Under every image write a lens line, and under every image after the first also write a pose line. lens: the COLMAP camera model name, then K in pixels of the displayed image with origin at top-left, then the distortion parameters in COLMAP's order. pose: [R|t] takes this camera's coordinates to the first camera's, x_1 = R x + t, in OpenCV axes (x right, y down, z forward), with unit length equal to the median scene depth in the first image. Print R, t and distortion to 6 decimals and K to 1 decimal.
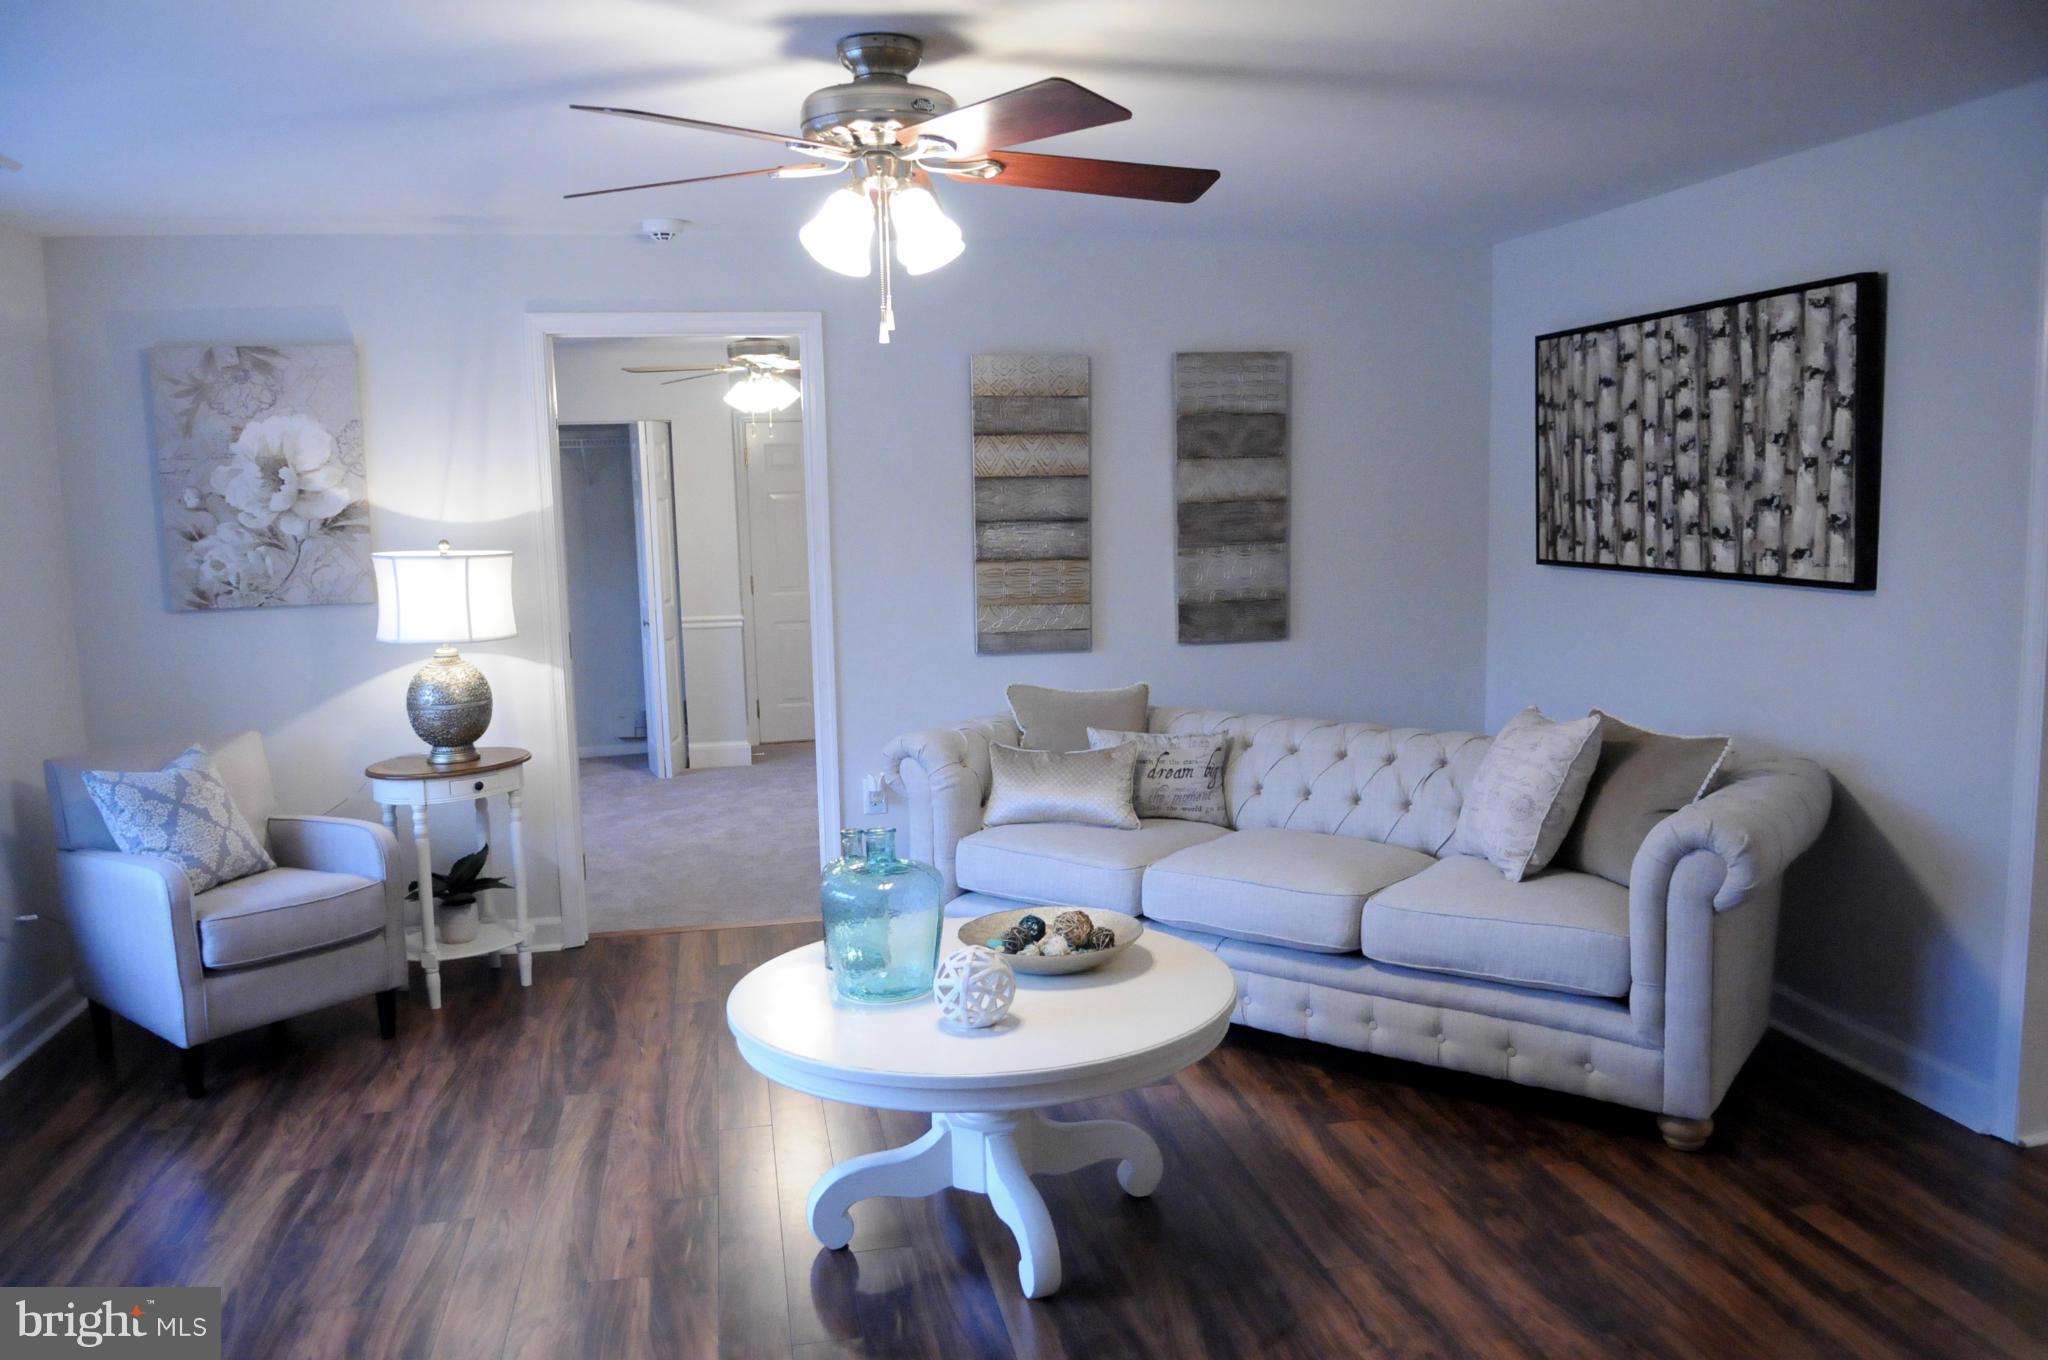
lens RADIAL K [[1523.2, 0, 1029.1], [0, 1523.2, 695.8], [0, 0, 1]] dist [-0.019767, -0.041317]
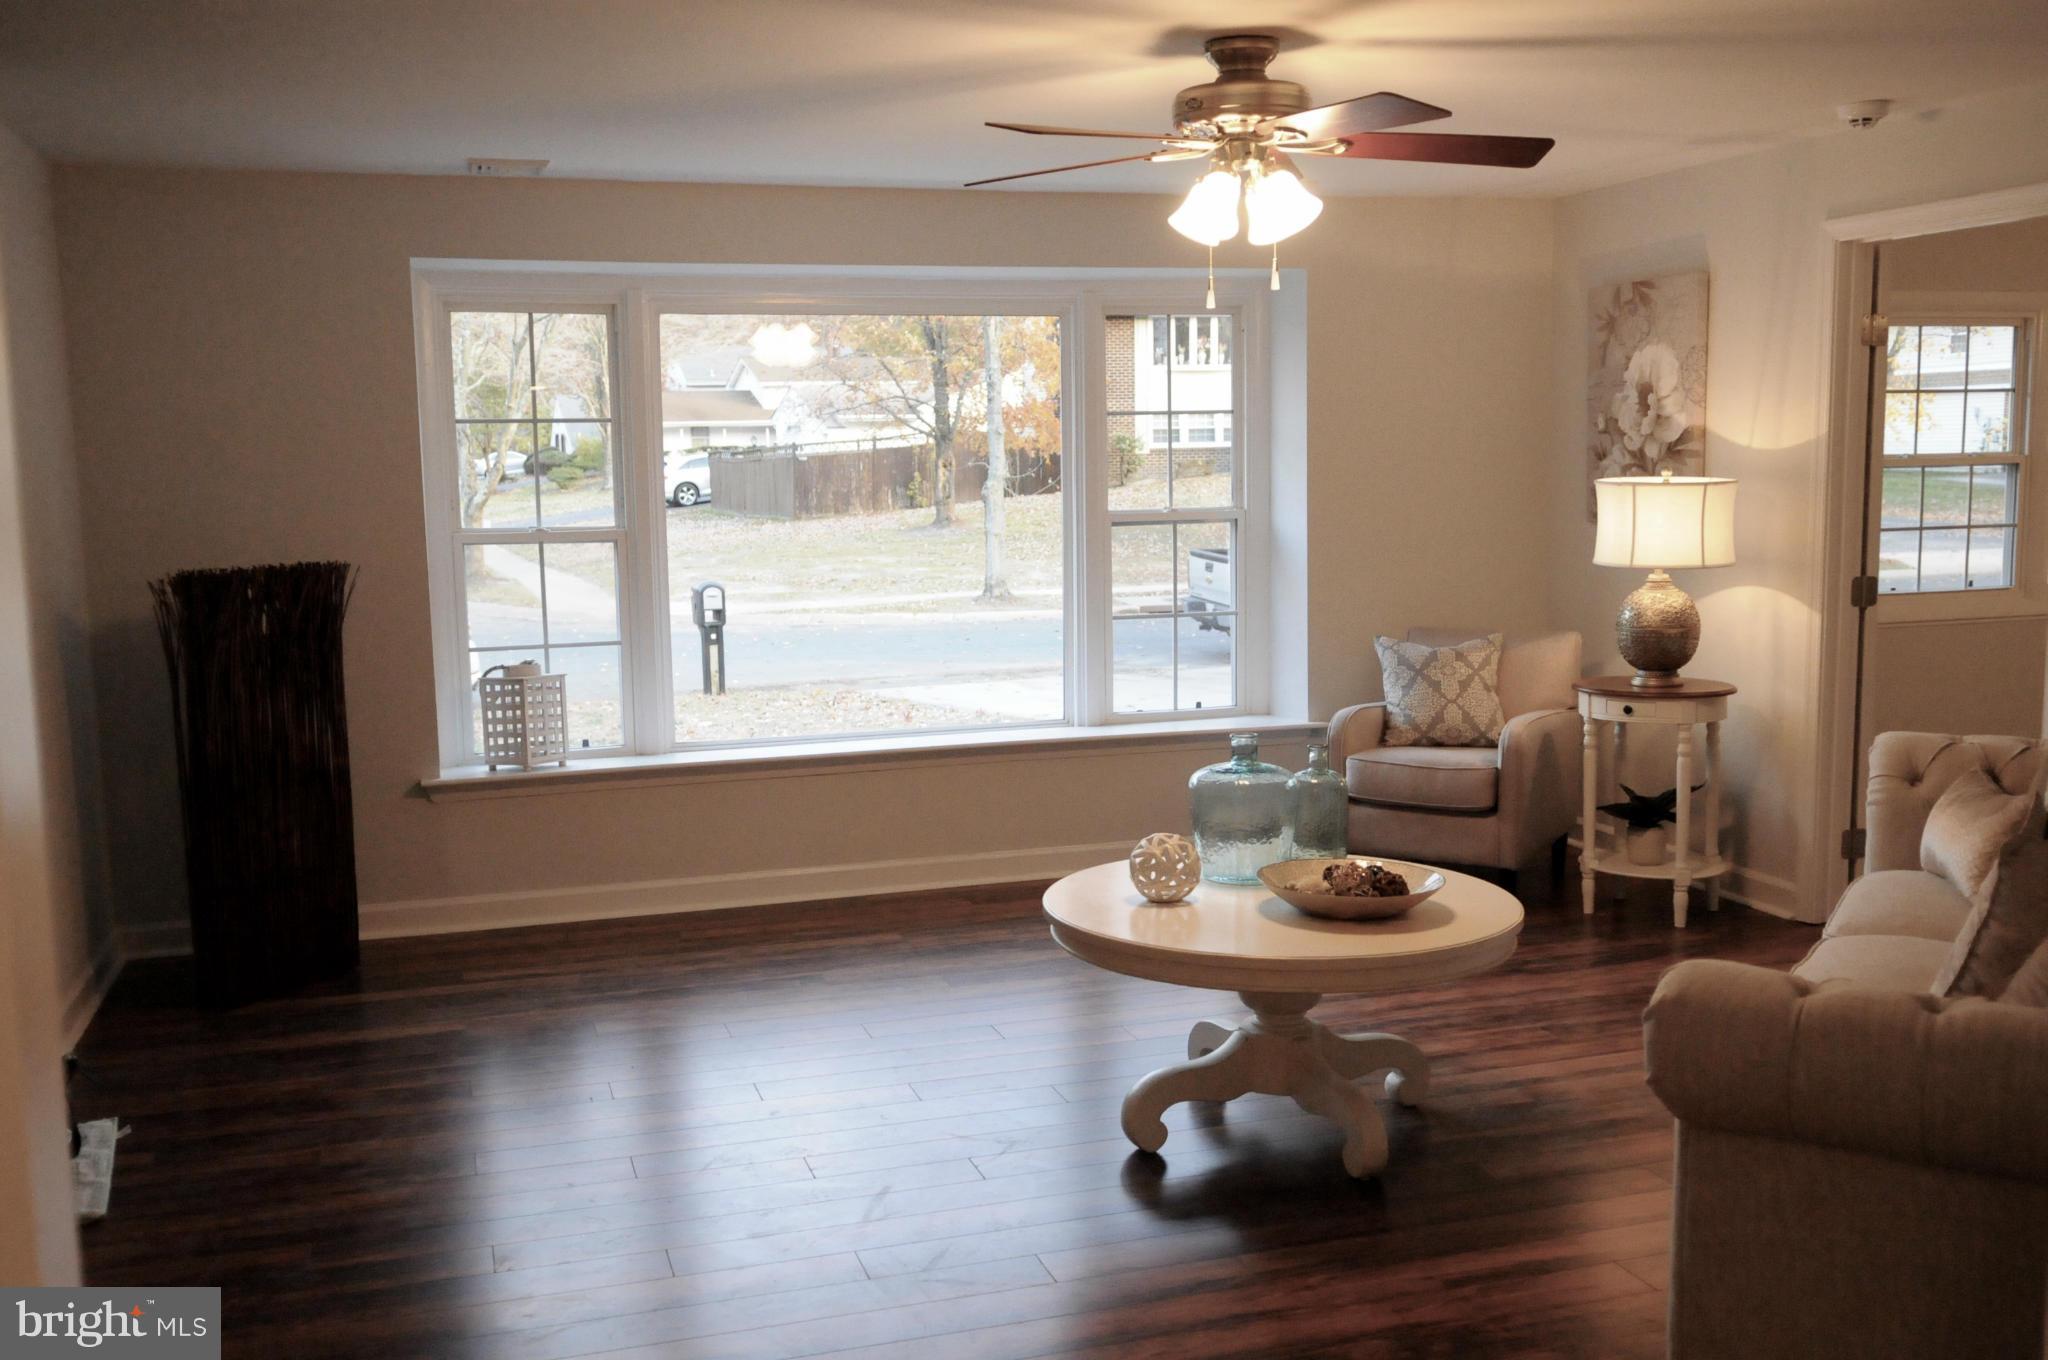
lens RADIAL K [[1907.3, 0, 1017.5], [0, 1907.3, 685.1], [0, 0, 1]] dist [0.006716, 0.002796]
pose [[0.099629, 0.142076, -0.984829, 0.860427], [-0.117340, 0.984525, 0.130161, -0.075825], [0.988082, 0.102592, 0.114758, 0.450882]]
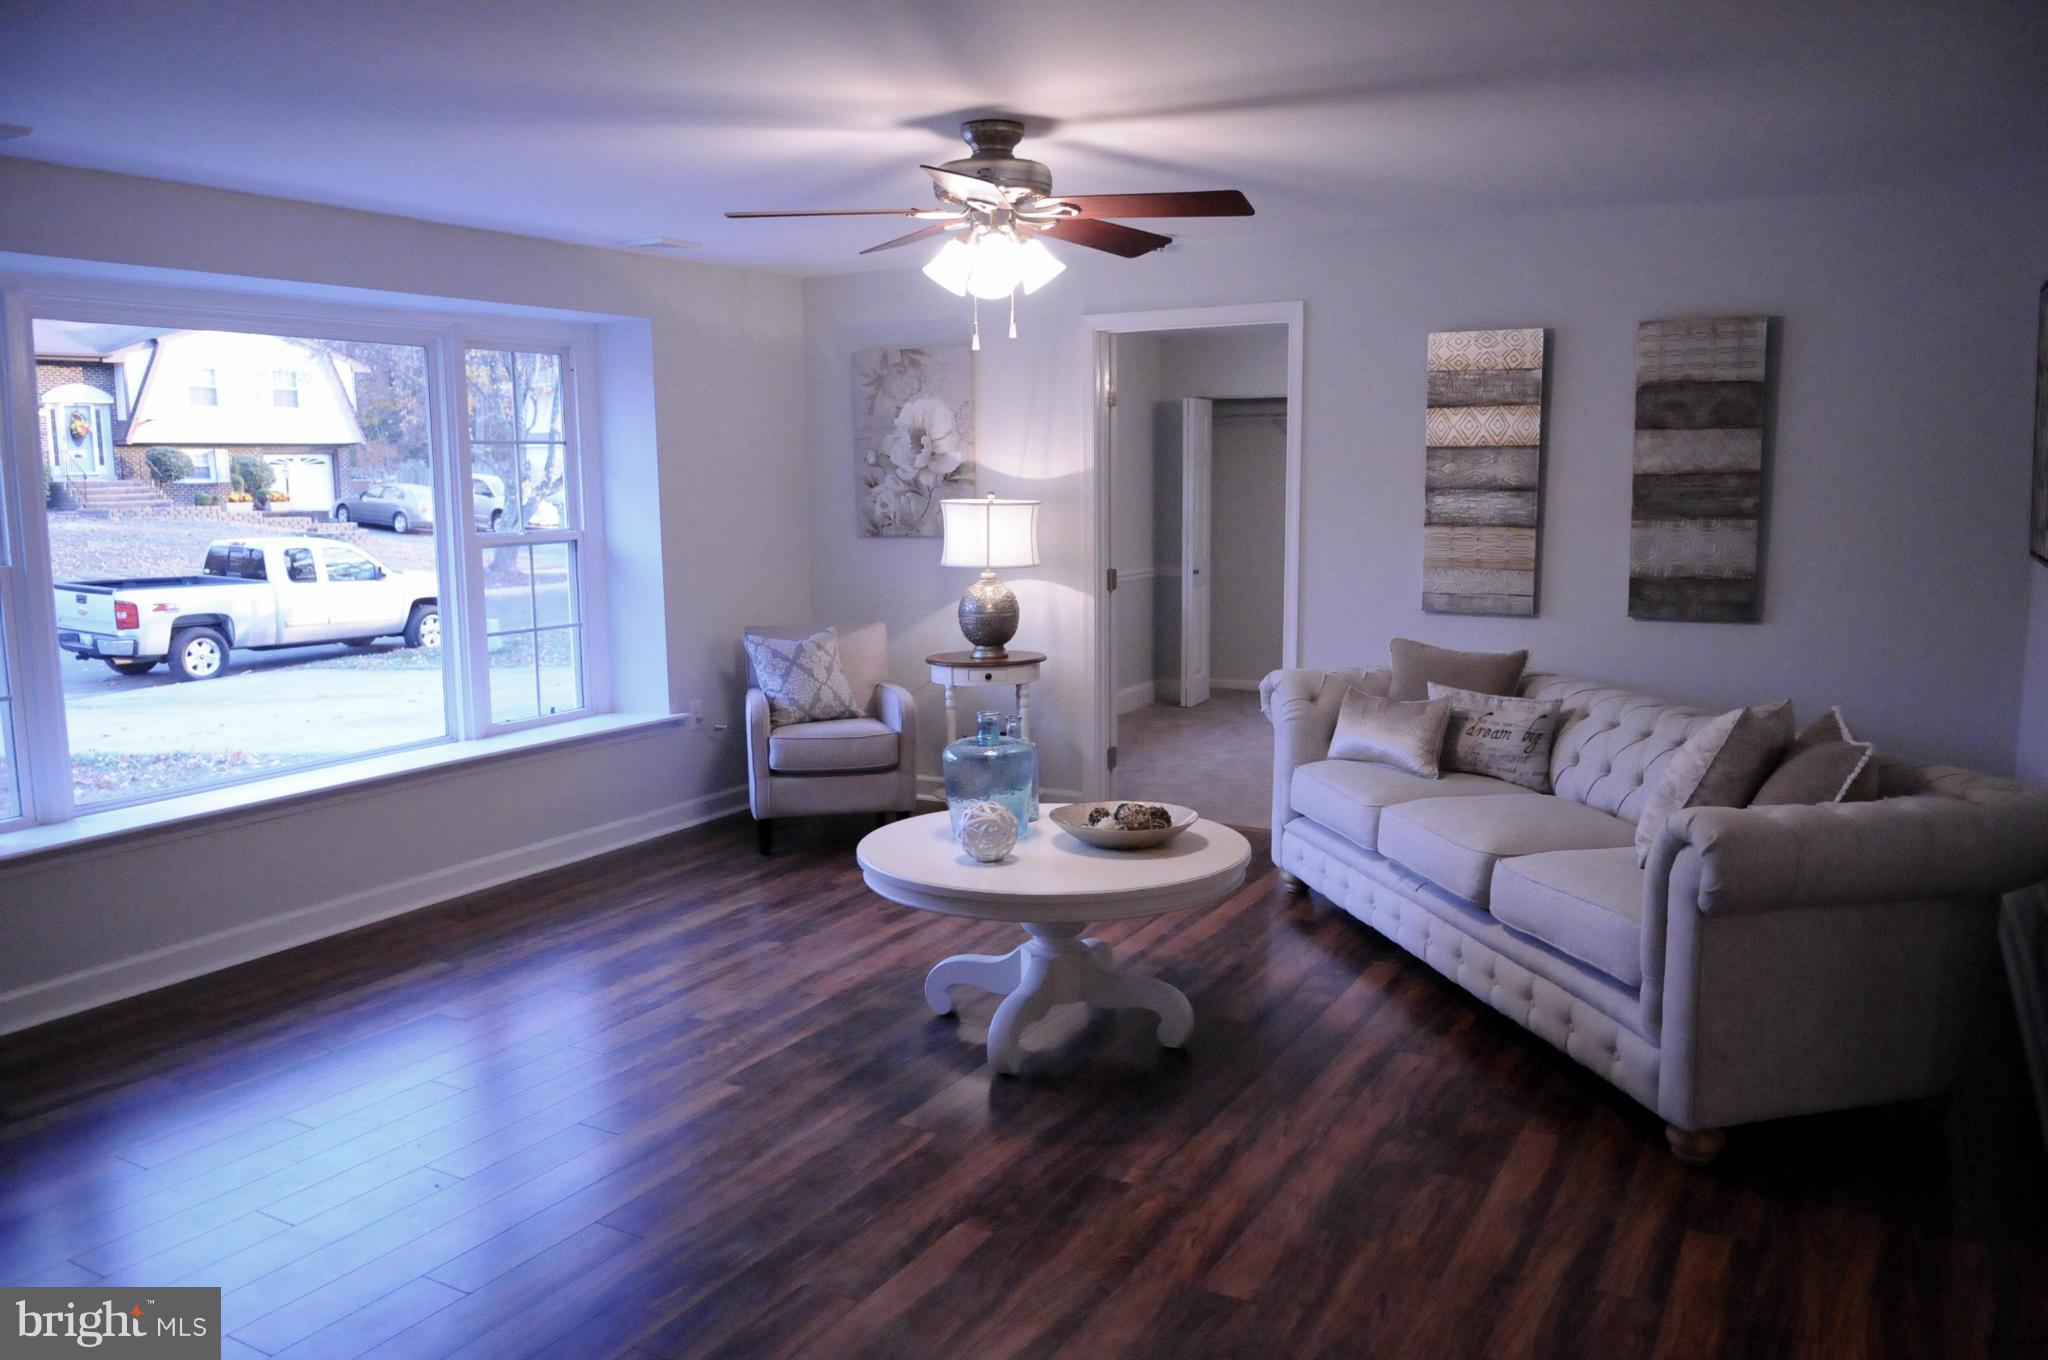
lens RADIAL K [[1523.2, 0, 1029.1], [0, 1523.2, 695.8], [0, 0, 1]] dist [-0.019767, -0.041317]
pose [[0.757115, 0.110232, -0.643914, 0.533571], [-0.094431, 0.993776, 0.059094, -0.006266], [0.646421, 0.016064, 0.762812, 0.001249]]
